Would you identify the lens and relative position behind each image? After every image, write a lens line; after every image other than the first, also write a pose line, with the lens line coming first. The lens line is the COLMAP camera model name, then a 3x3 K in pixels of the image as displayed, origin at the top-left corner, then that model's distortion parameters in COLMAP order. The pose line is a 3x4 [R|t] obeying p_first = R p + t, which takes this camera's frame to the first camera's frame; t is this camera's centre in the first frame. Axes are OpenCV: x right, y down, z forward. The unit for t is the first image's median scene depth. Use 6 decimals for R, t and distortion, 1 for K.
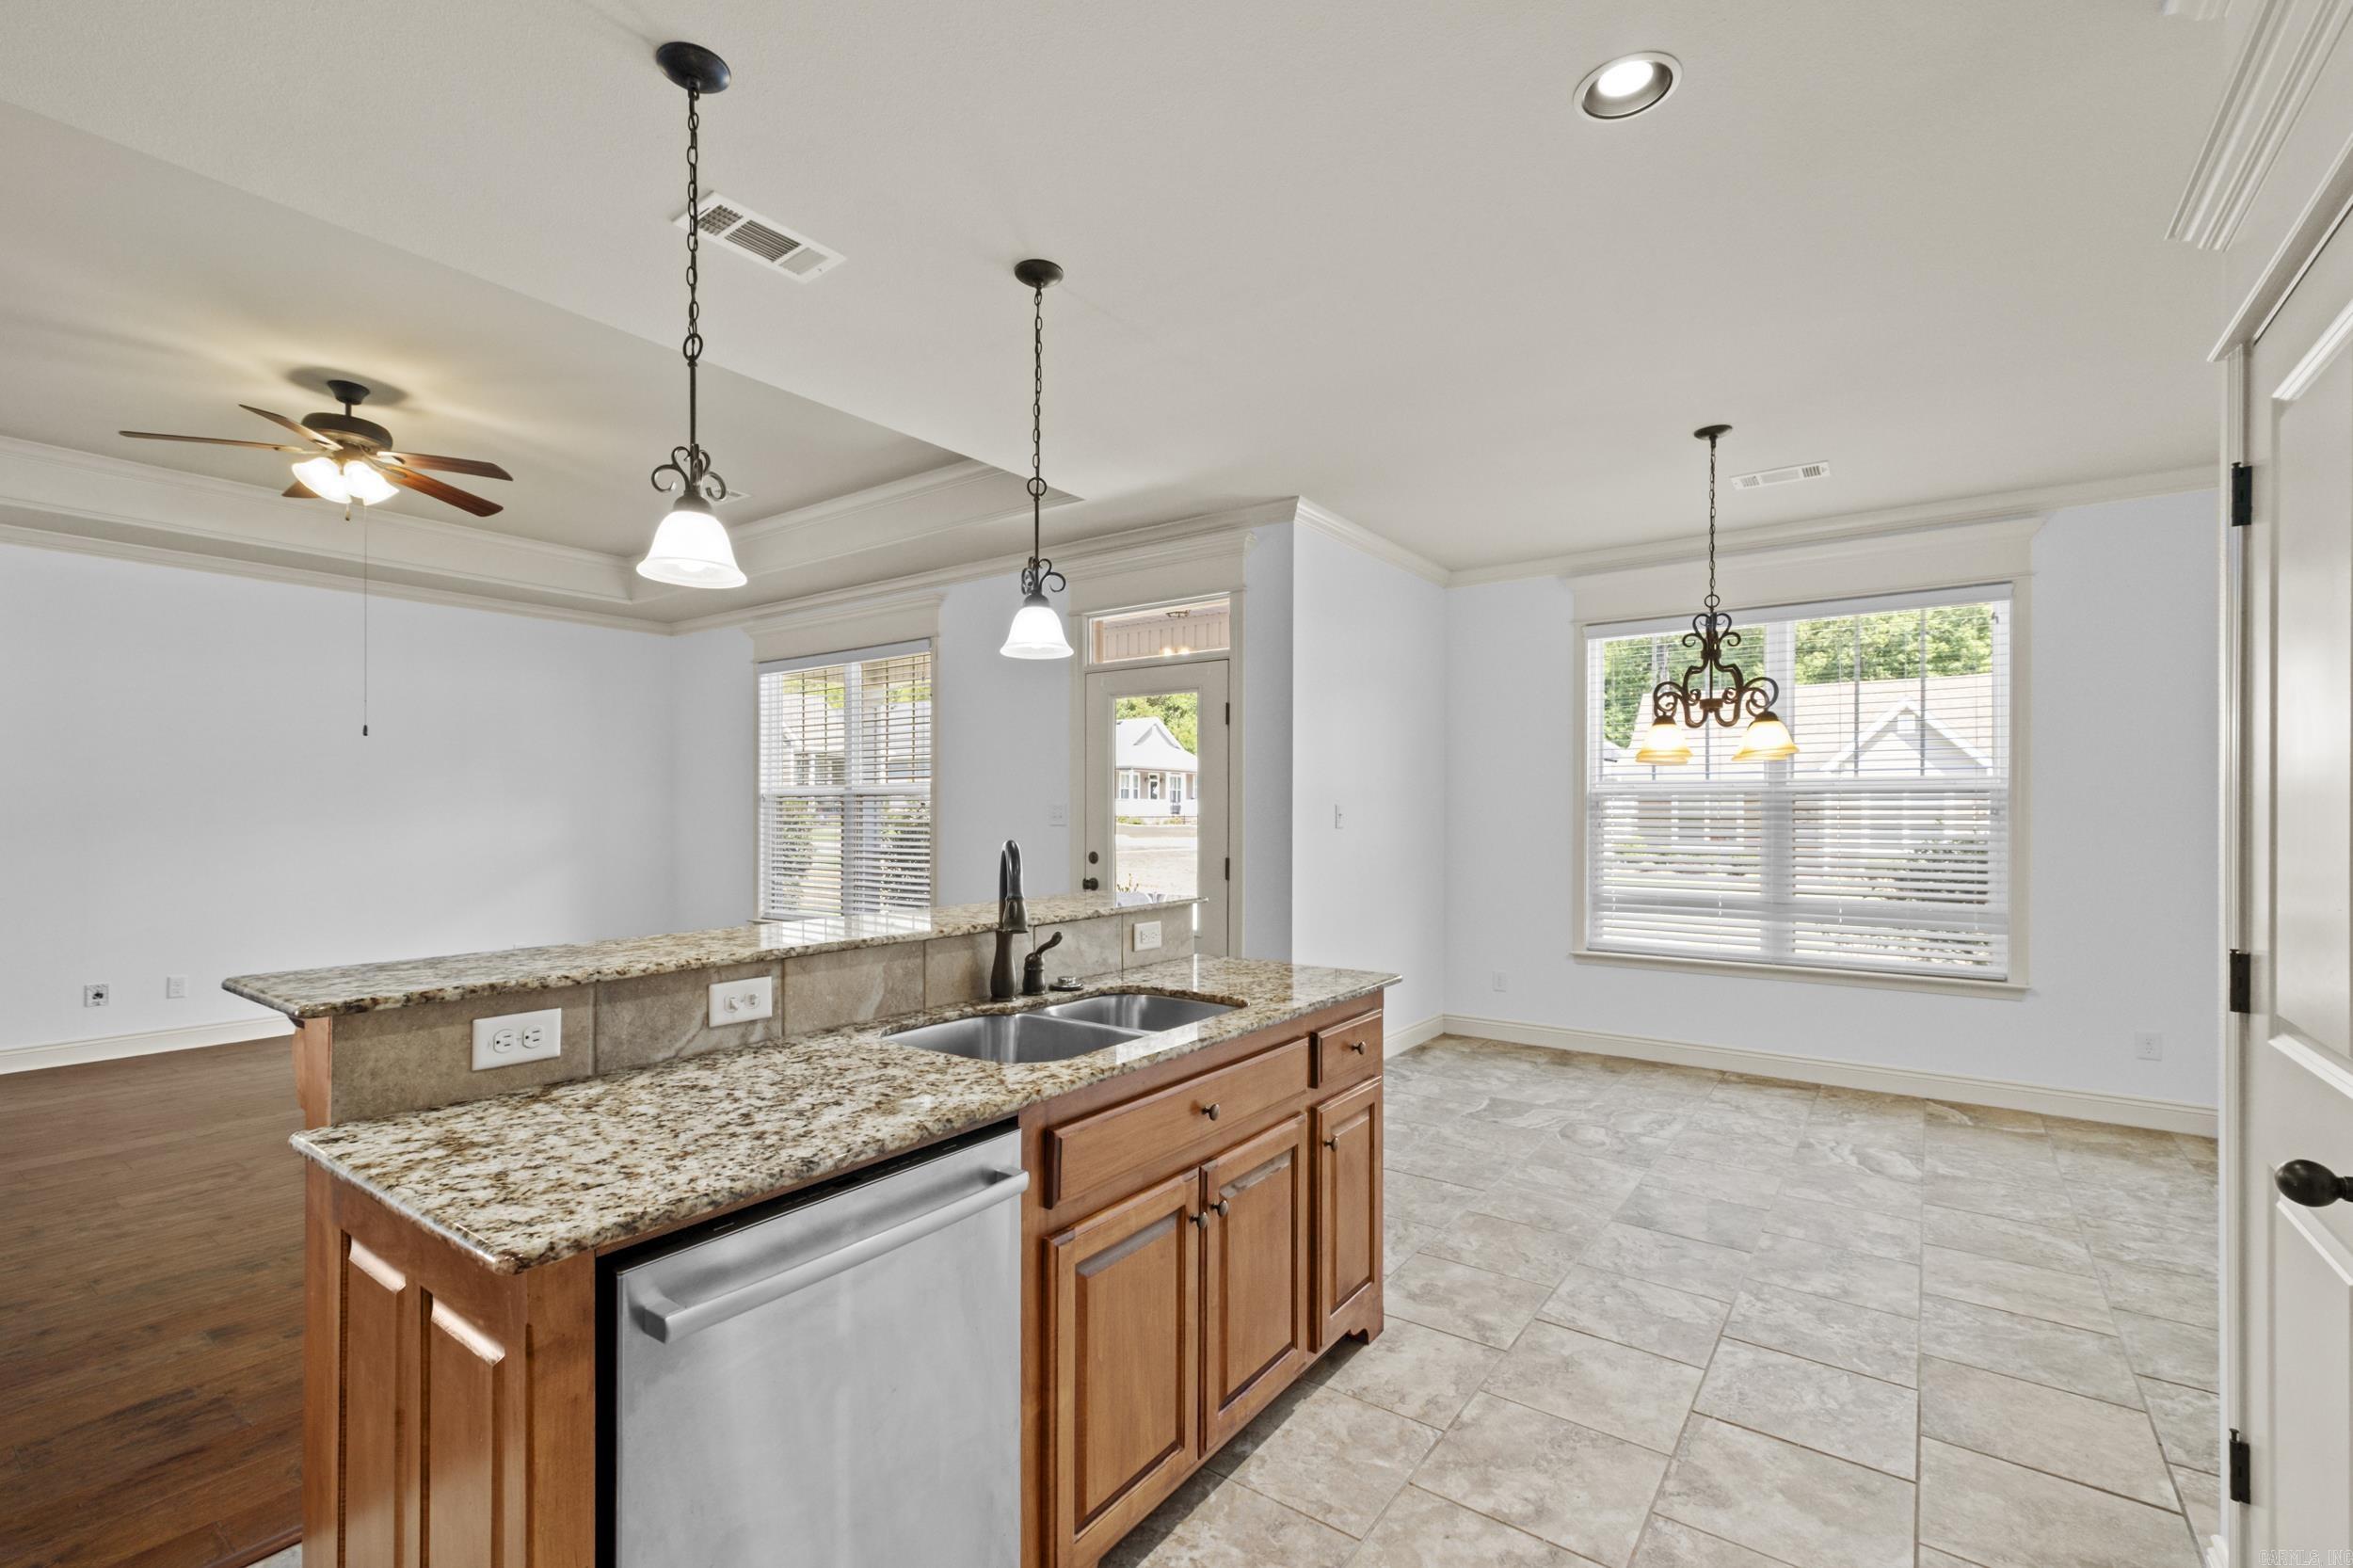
lens RADIAL K [[1023.9, 0, 1168.8], [0, 1023.9, 808.3], [0, 0, 1]] dist [0.005896, 0.000998]
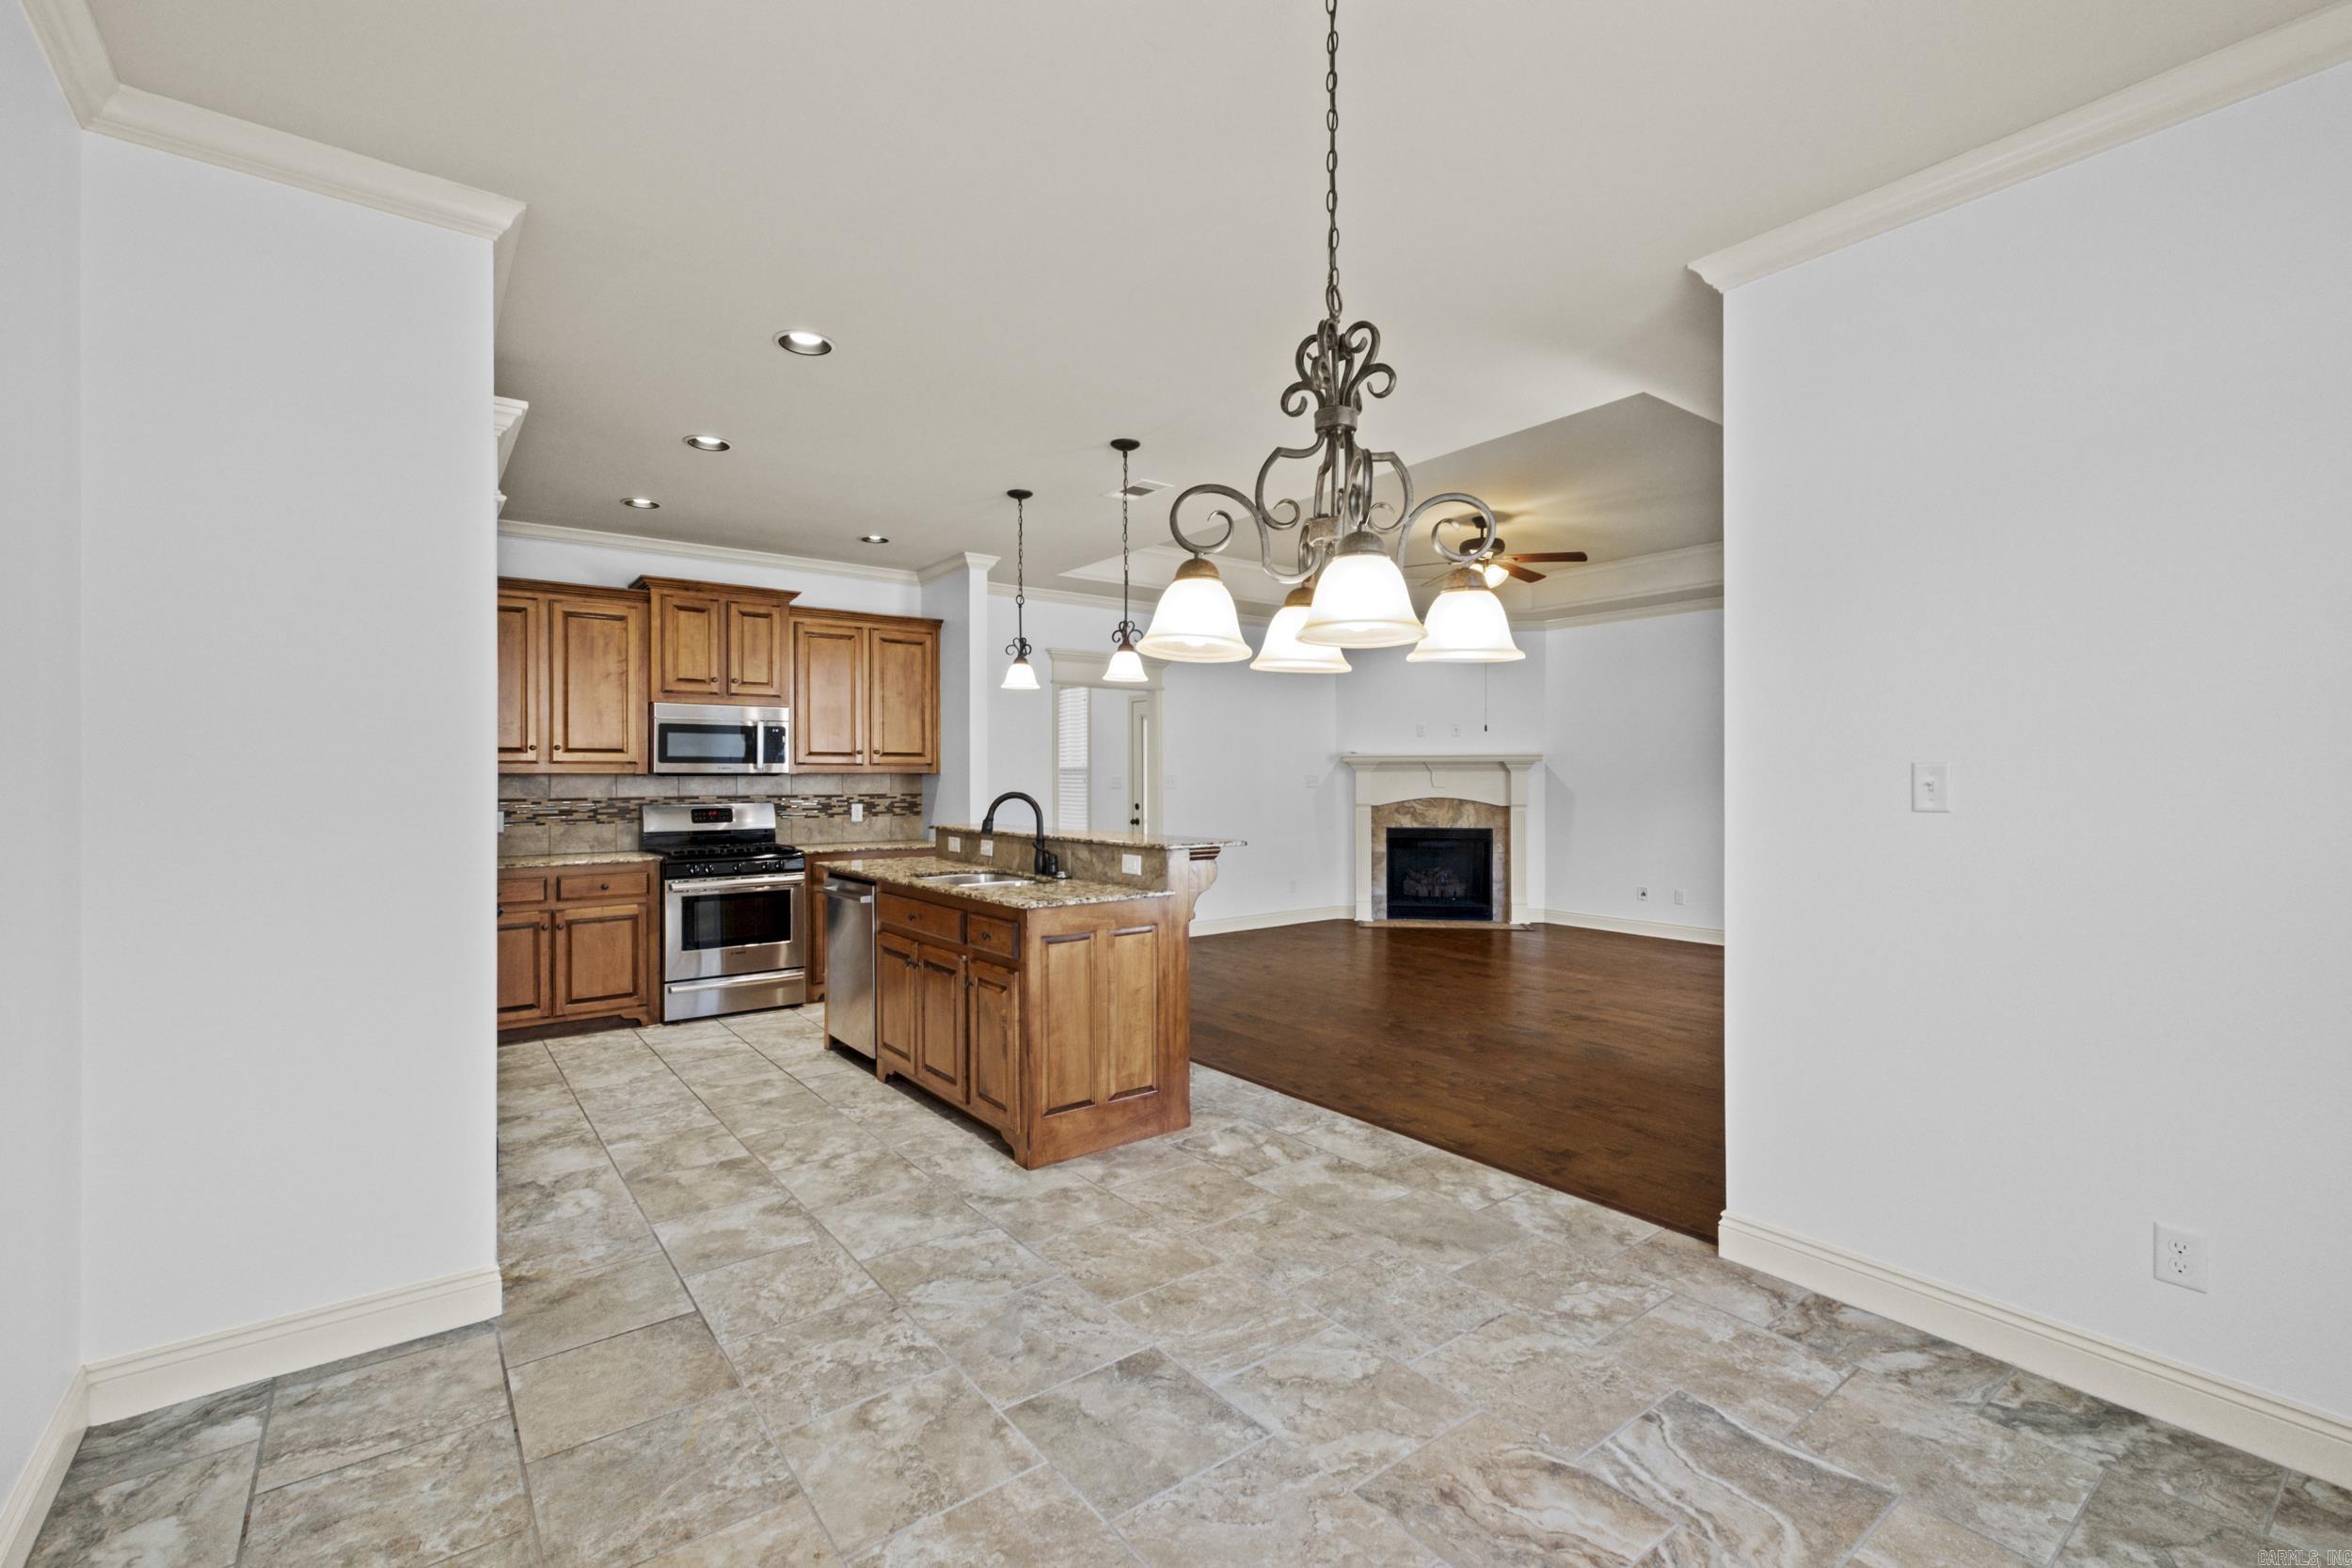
lens RADIAL K [[1023.4, 0, 1169.0], [0, 1023.4, 767.8], [0, 0, 1]] dist [0.005896, 0.000998]
pose [[-0.279442, -0.011094, -0.960098, 0.836288], [0.001581, 0.999927, -0.012014, 0.003879], [0.960161, -0.004875, -0.279404, 0.903583]]
